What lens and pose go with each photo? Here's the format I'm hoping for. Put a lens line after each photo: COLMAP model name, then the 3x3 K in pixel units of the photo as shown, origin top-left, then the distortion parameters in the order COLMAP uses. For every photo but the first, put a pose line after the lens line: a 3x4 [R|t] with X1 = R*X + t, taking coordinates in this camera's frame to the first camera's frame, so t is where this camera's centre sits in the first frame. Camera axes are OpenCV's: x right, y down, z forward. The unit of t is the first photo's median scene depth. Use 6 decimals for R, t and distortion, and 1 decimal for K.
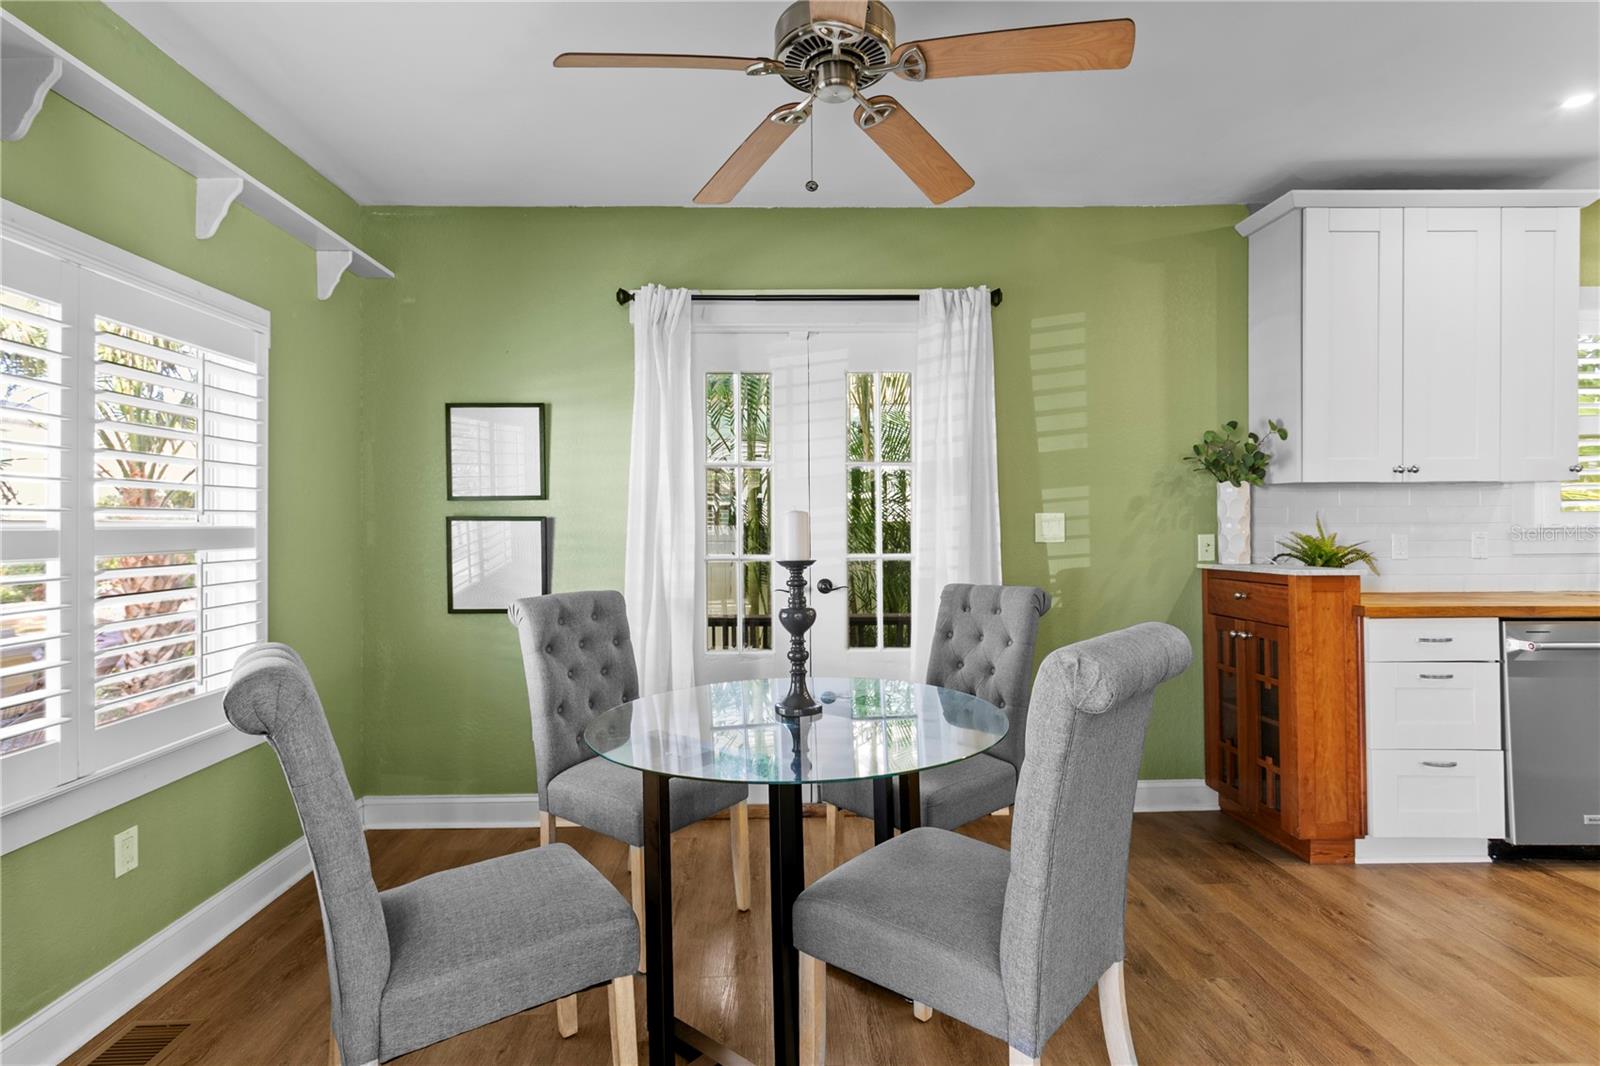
lens RADIAL K [[779.2, 0, 774.8], [0, 779.2, 515.6], [0, 0, 1]] dist [-0.000033, 0.001946]
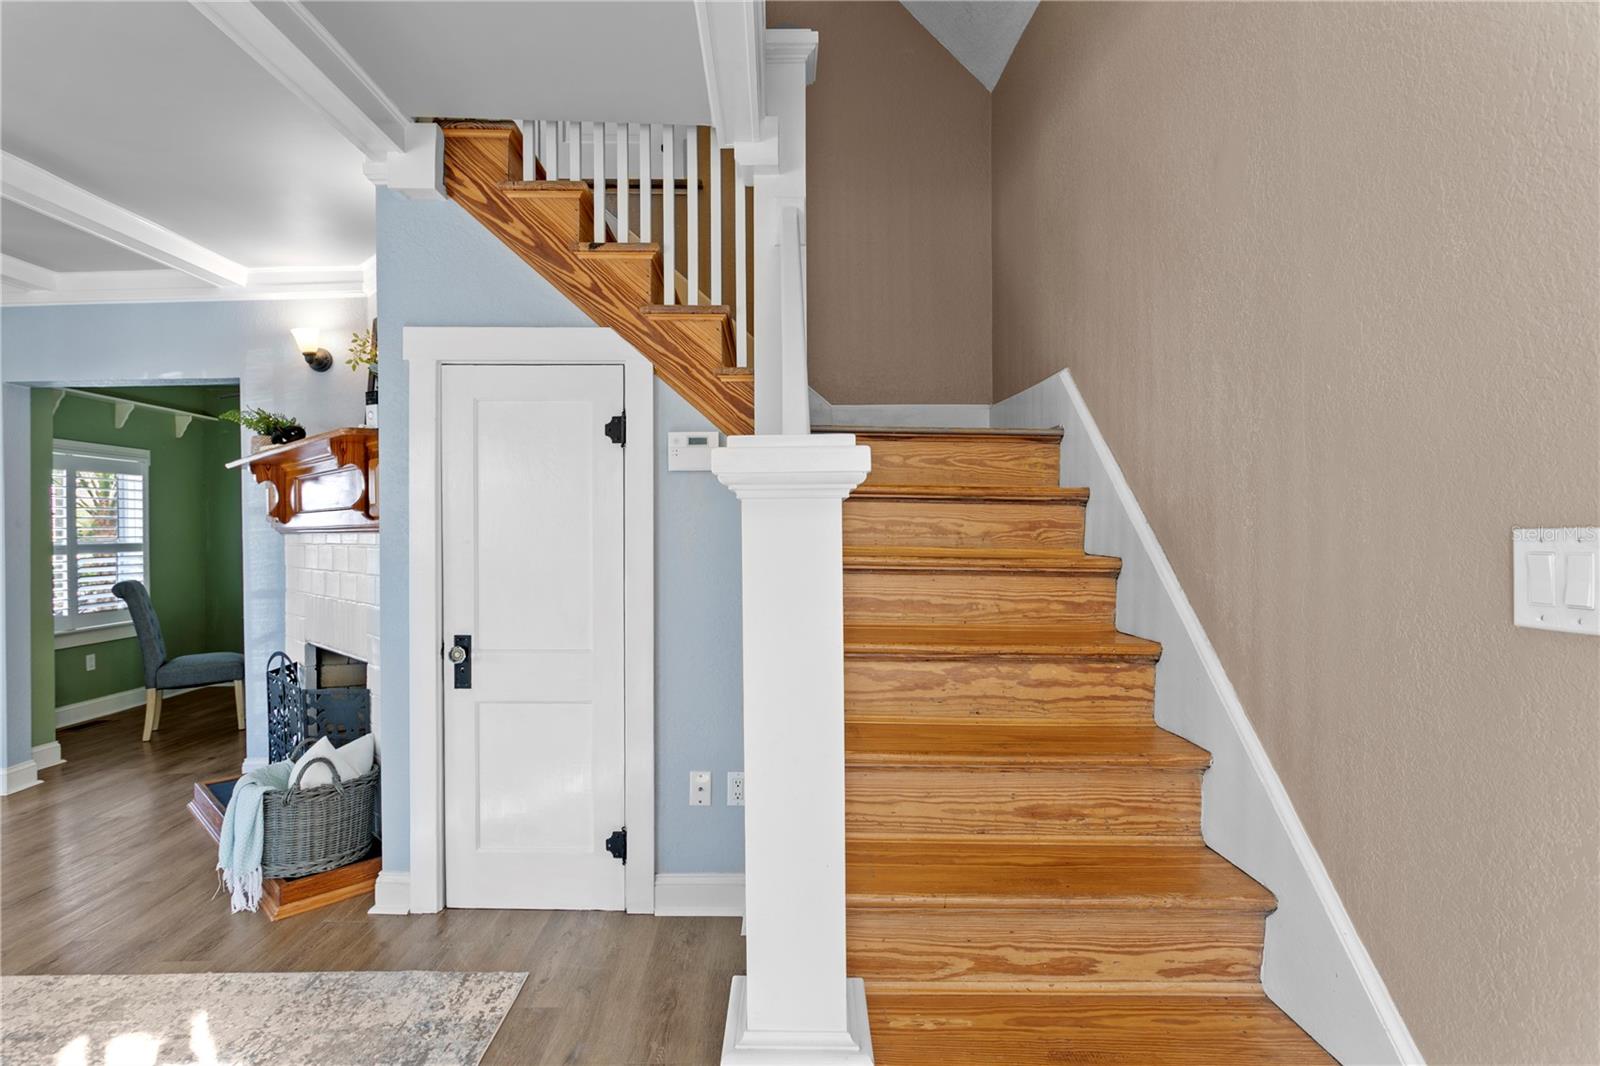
lens RADIAL K [[833.7, 0, 799.4], [0, 833.7, 525.2], [0, 0, 1]] dist [-0.029291, 0.010873]
pose [[0.999970, -0.003867, 0.006730, 1.052975], [0.003811, 0.999958, 0.008324, -0.042416], [-0.006762, -0.008298, 0.999943, -1.215332]]
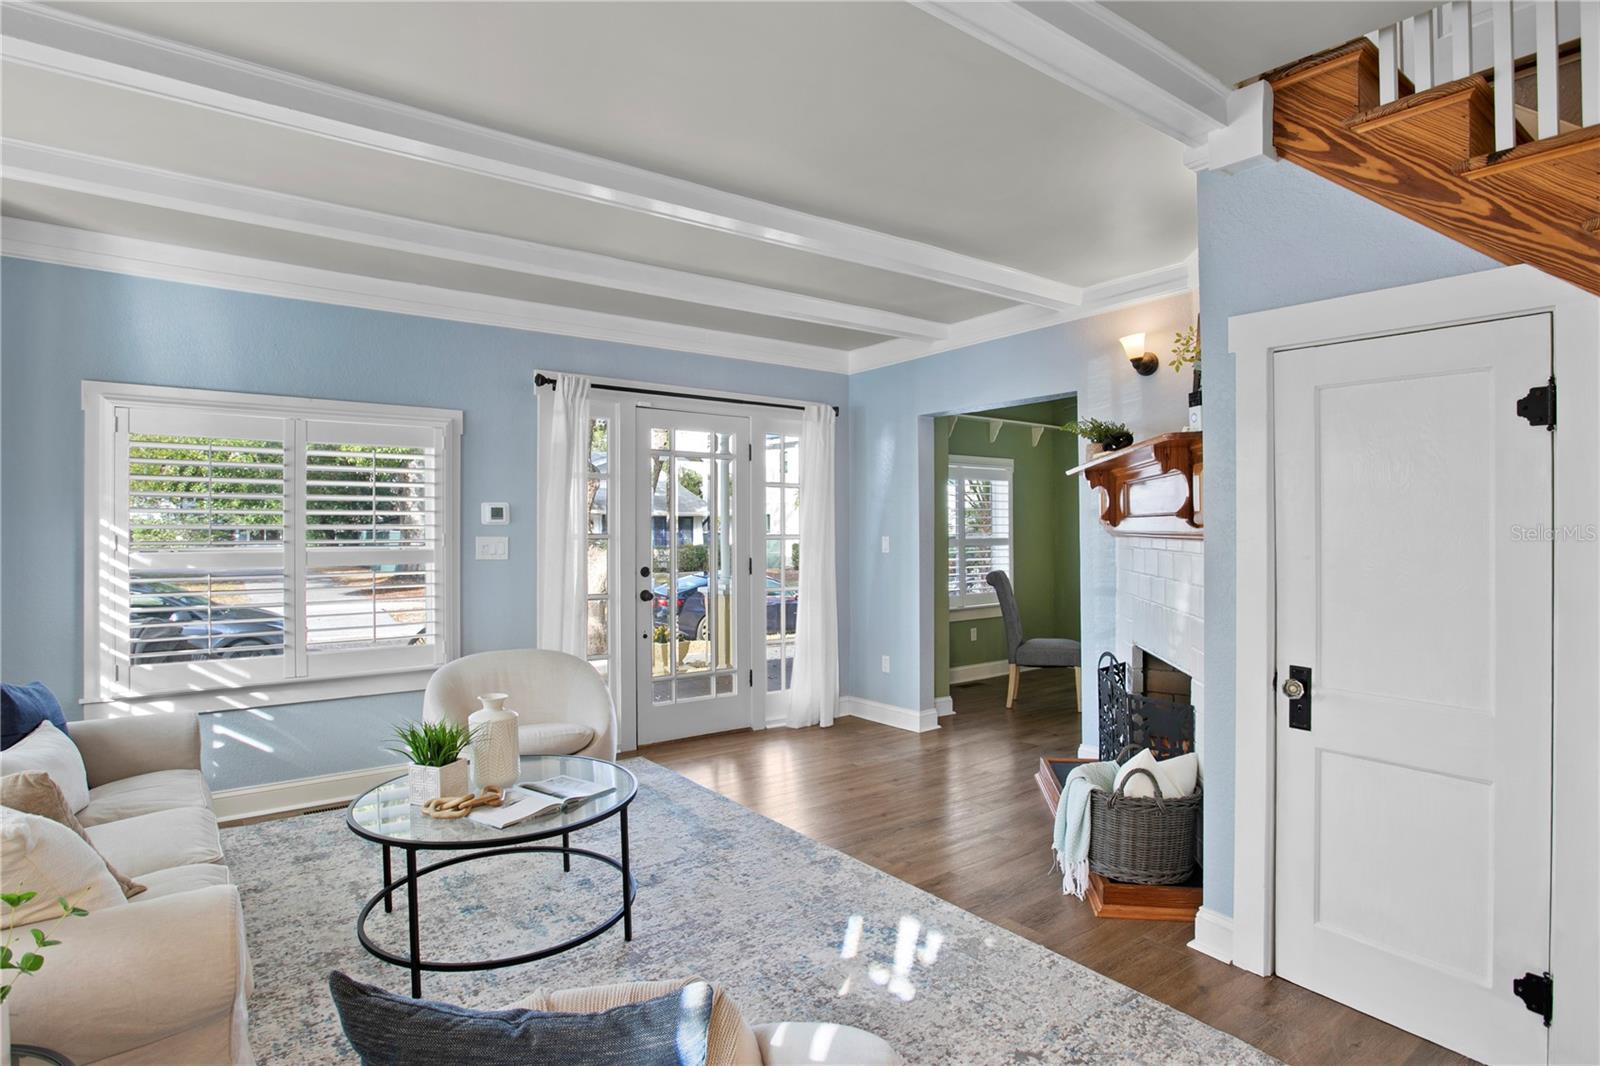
lens RADIAL K [[833.7, 0, 776.4], [0, 833.7, 521.1], [0, 0, 1]] dist [-0.029291, 0.010873]
pose [[0.583154, -0.001258, -0.812361, 1.031735], [0.012321, 0.999897, 0.007296, -0.062290], [0.812268, -0.014264, 0.583110, -1.154128]]
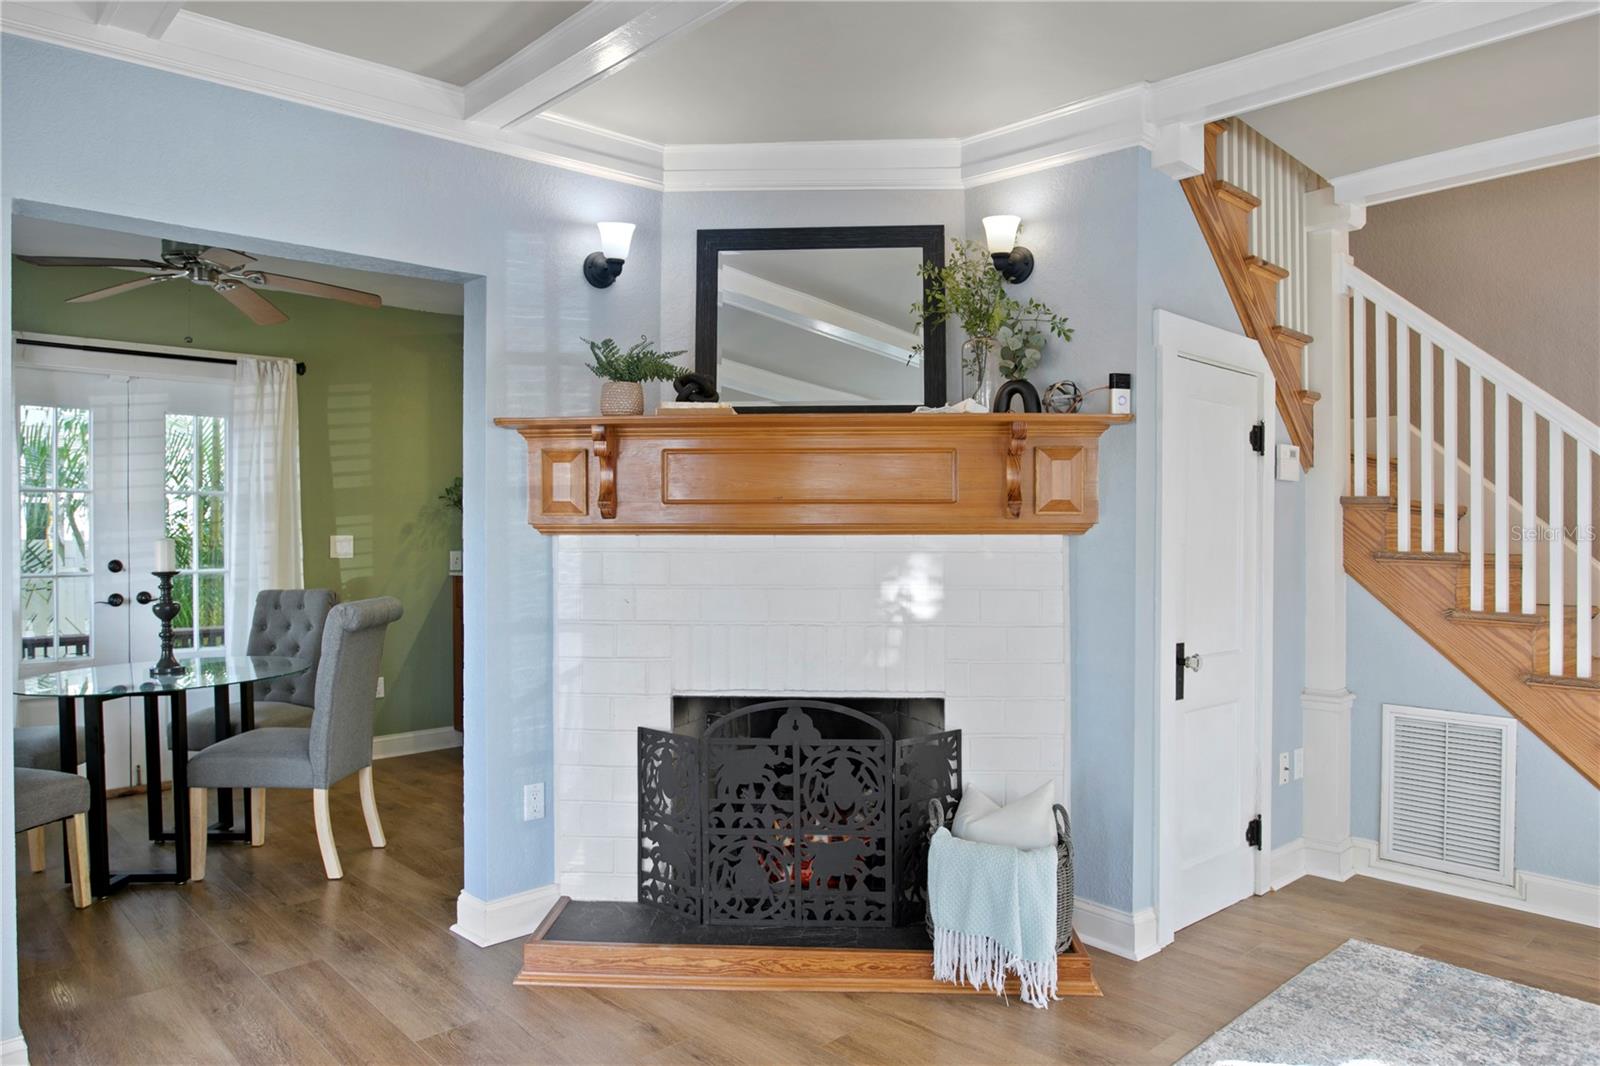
lens RADIAL K [[1040.6, 0, 789.3], [0, 1040.6, 537.3], [0, 0, 1]] dist [-0.018122, 0.003034]
pose [[0.742305, 0.003241, 0.670055, -0.273355], [-0.014773, 0.999824, 0.011531, -0.033077], [-0.669900, -0.018458, 0.742222, -0.847972]]
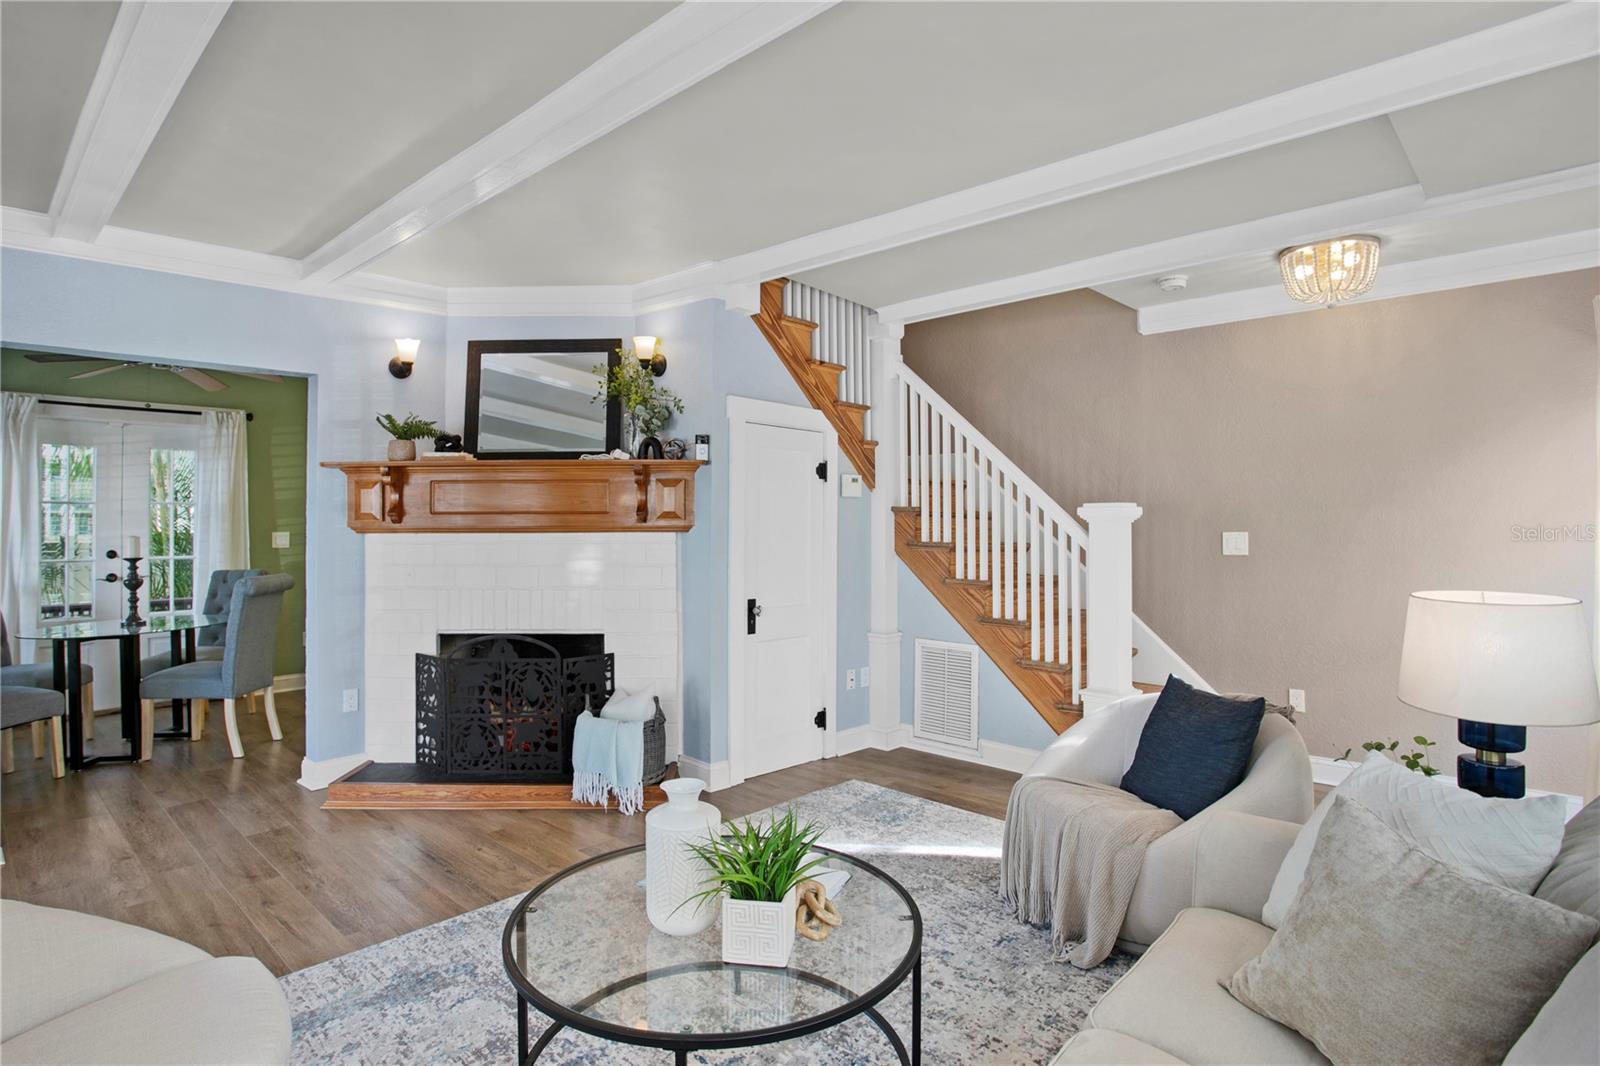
lens RADIAL K [[833.7, 0, 768.0], [0, 833.7, 509.5], [0, 0, 1]] dist [-0.029291, 0.010873]
pose [[0.711792, 0.016556, 0.702195, -0.223568], [-0.011570, 0.999863, -0.011846, -0.050512], [-0.702295, 0.000308, 0.711886, -1.319959]]
